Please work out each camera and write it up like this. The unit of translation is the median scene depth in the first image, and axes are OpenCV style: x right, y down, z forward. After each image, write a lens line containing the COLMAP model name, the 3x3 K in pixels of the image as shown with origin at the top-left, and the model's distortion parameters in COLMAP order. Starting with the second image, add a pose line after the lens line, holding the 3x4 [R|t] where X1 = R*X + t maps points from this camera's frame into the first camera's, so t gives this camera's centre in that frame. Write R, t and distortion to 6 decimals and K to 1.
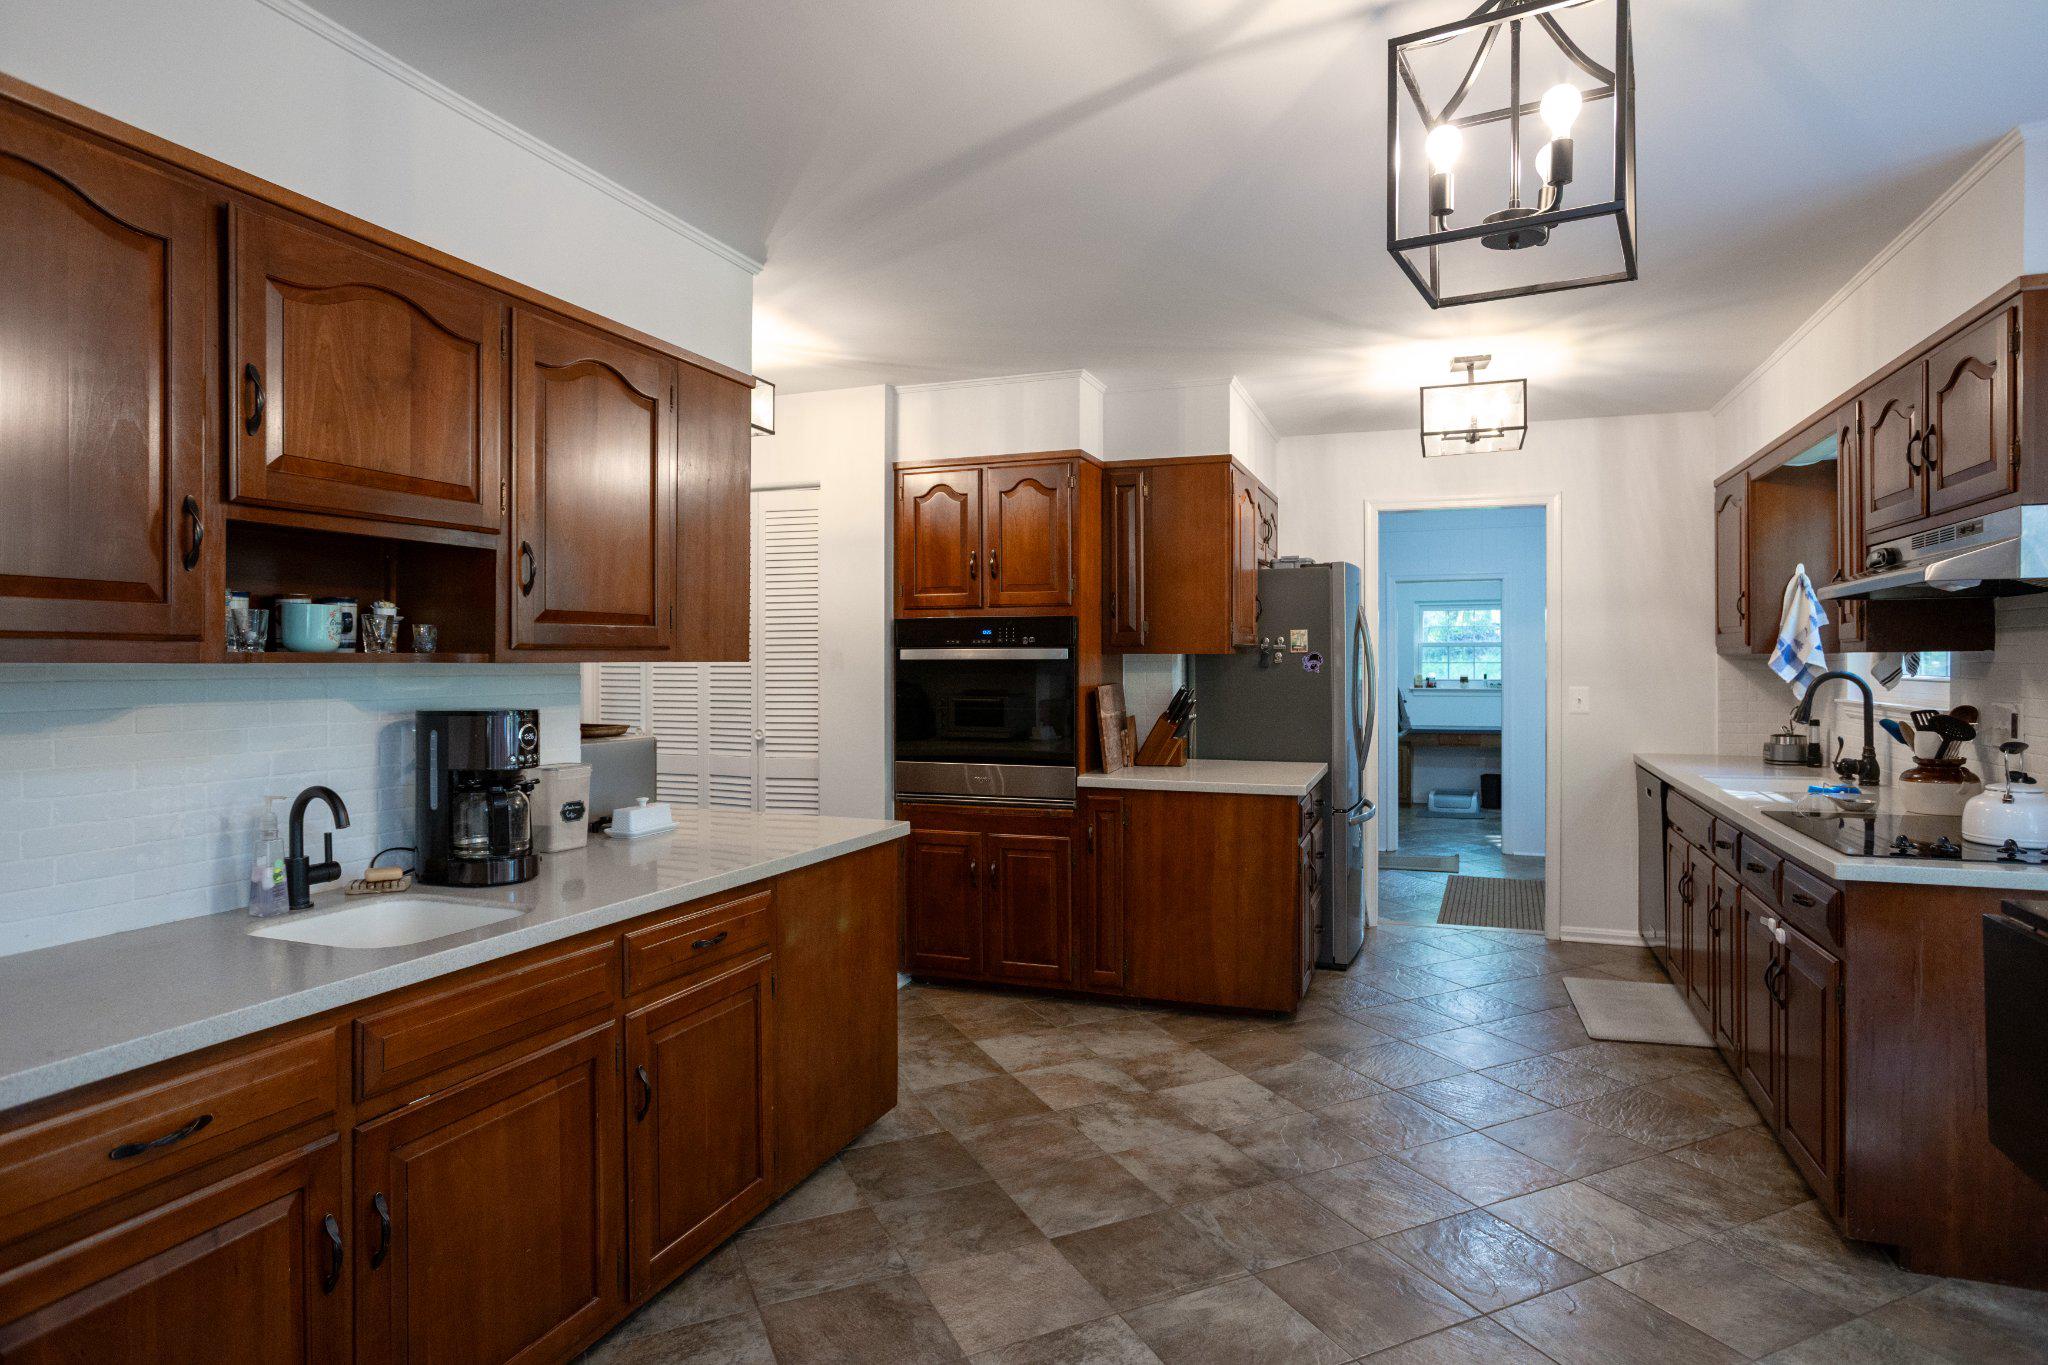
lens RADIAL K [[1132.0, 0, 1022.2], [0, 1132.0, 670.5], [0, 0, 1]] dist [0.002726, 0.004186]
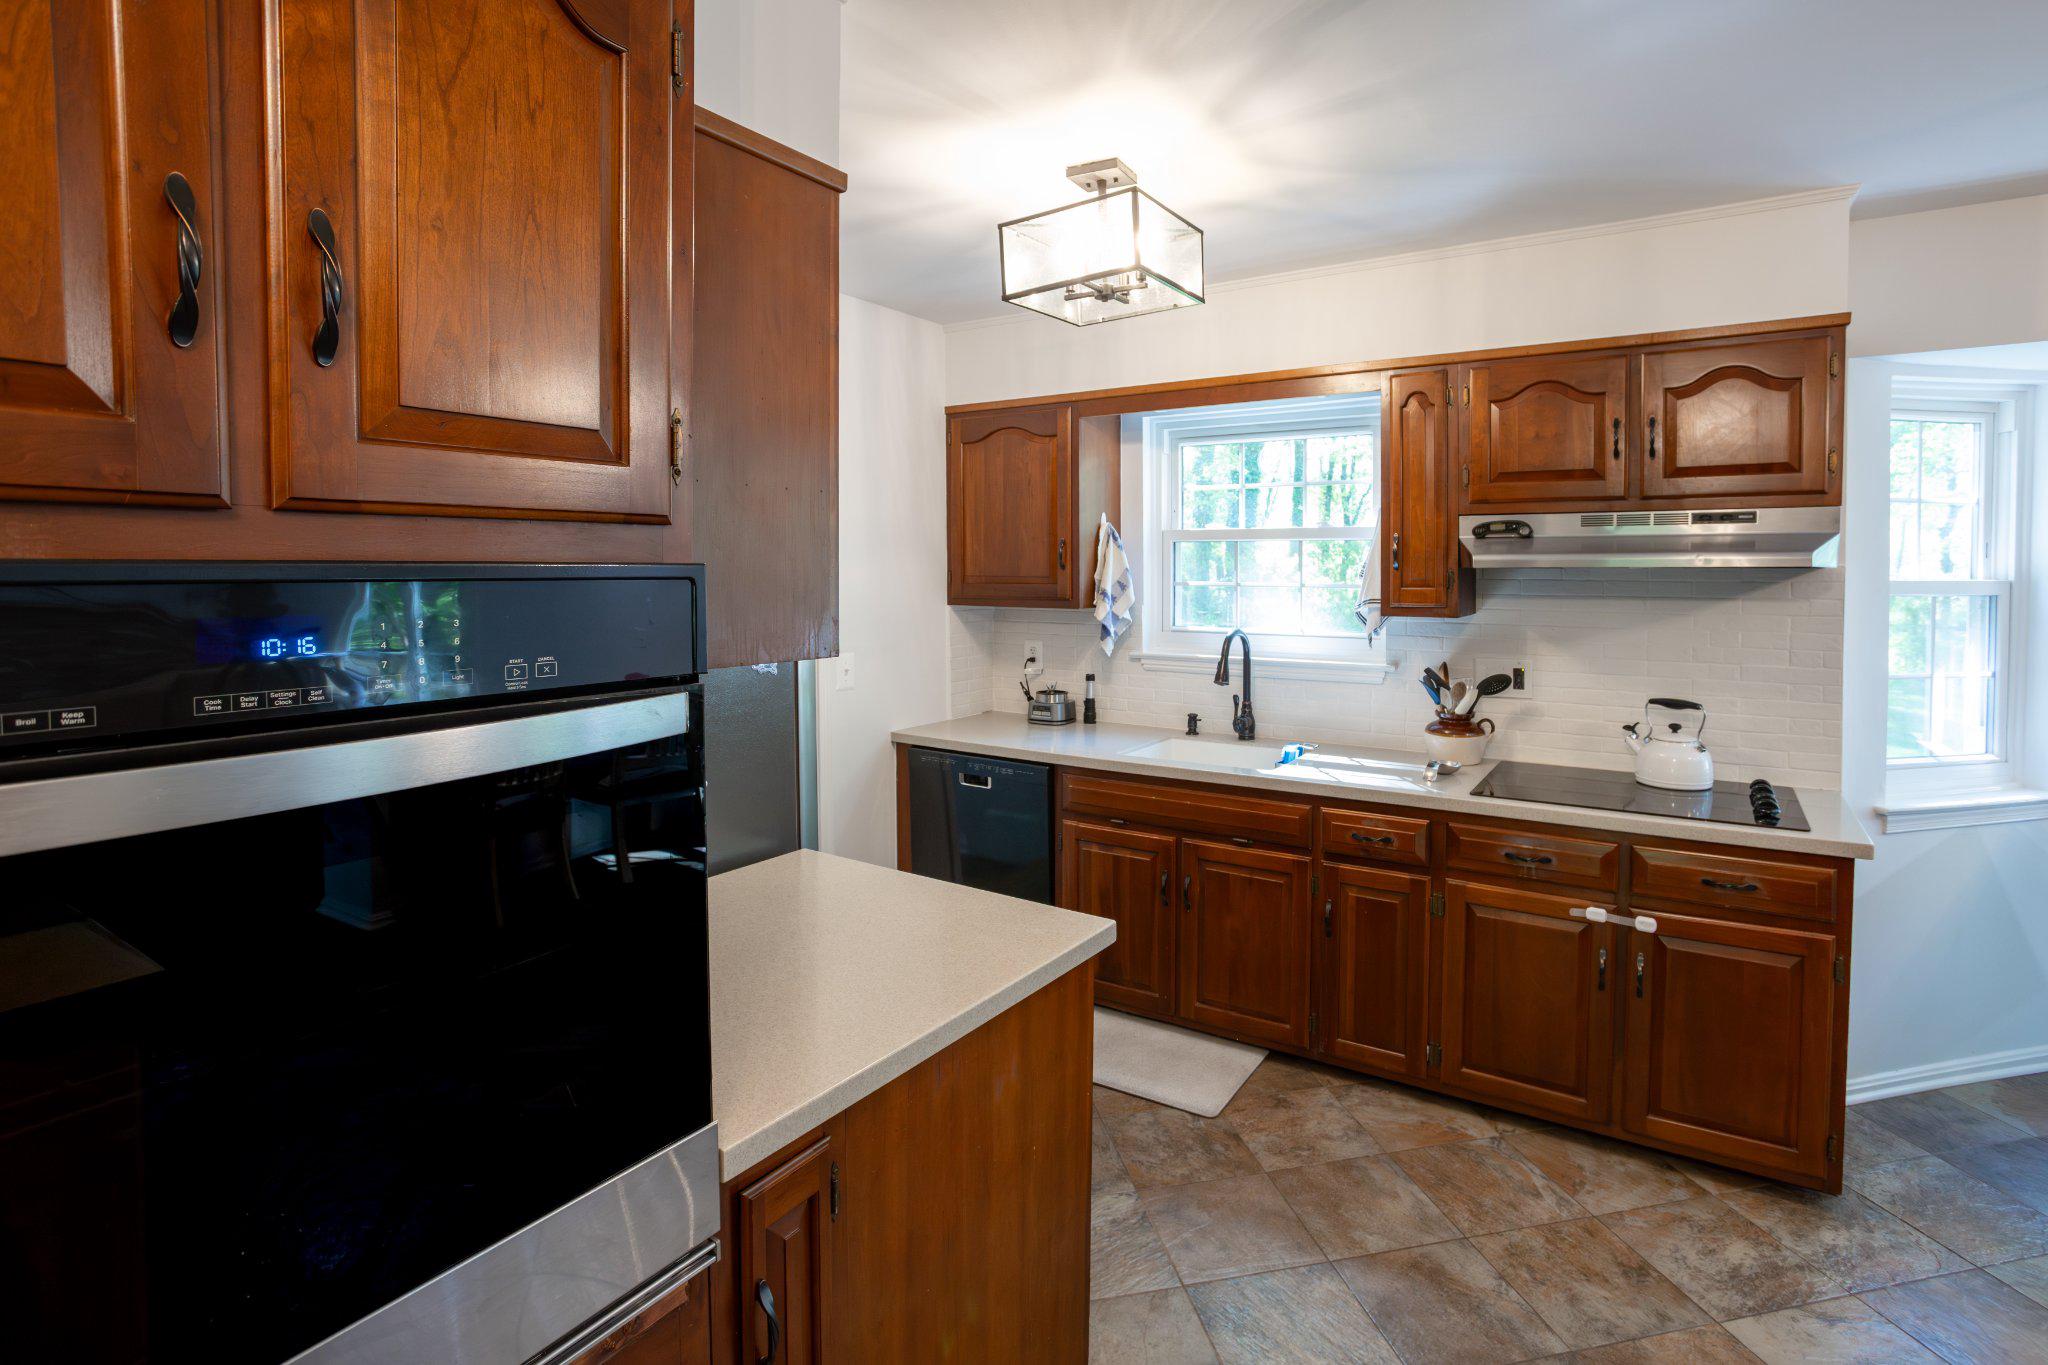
lens RADIAL K [[1028.2, 0, 1041.5], [0, 1028.2, 601.5], [0, 0, 1]] dist [-0.019348, 0.000832]
pose [[0.193694, -0.024509, 0.980756, -0.239705], [0.006003, 0.999699, 0.023797, -0.055687], [-0.981044, 0.001278, 0.193783, 1.181040]]
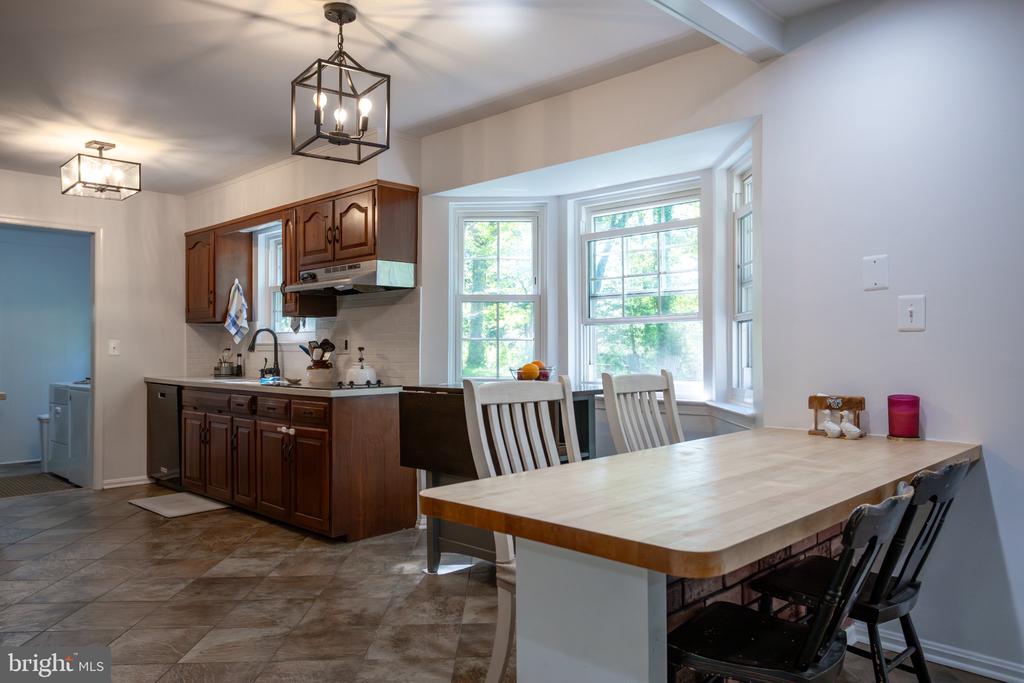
lens RADIAL K [[775.6, 0, 514.4], [0, 775.6, 340.6], [0, 0, 1]] dist [0.012329, 0.001865]
pose [[0.414520, 0.015996, 0.909899, -0.540644], [0.009611, 0.999713, -0.021953, 0.075015], [-0.909989, 0.017845, 0.414248, -0.080715]]
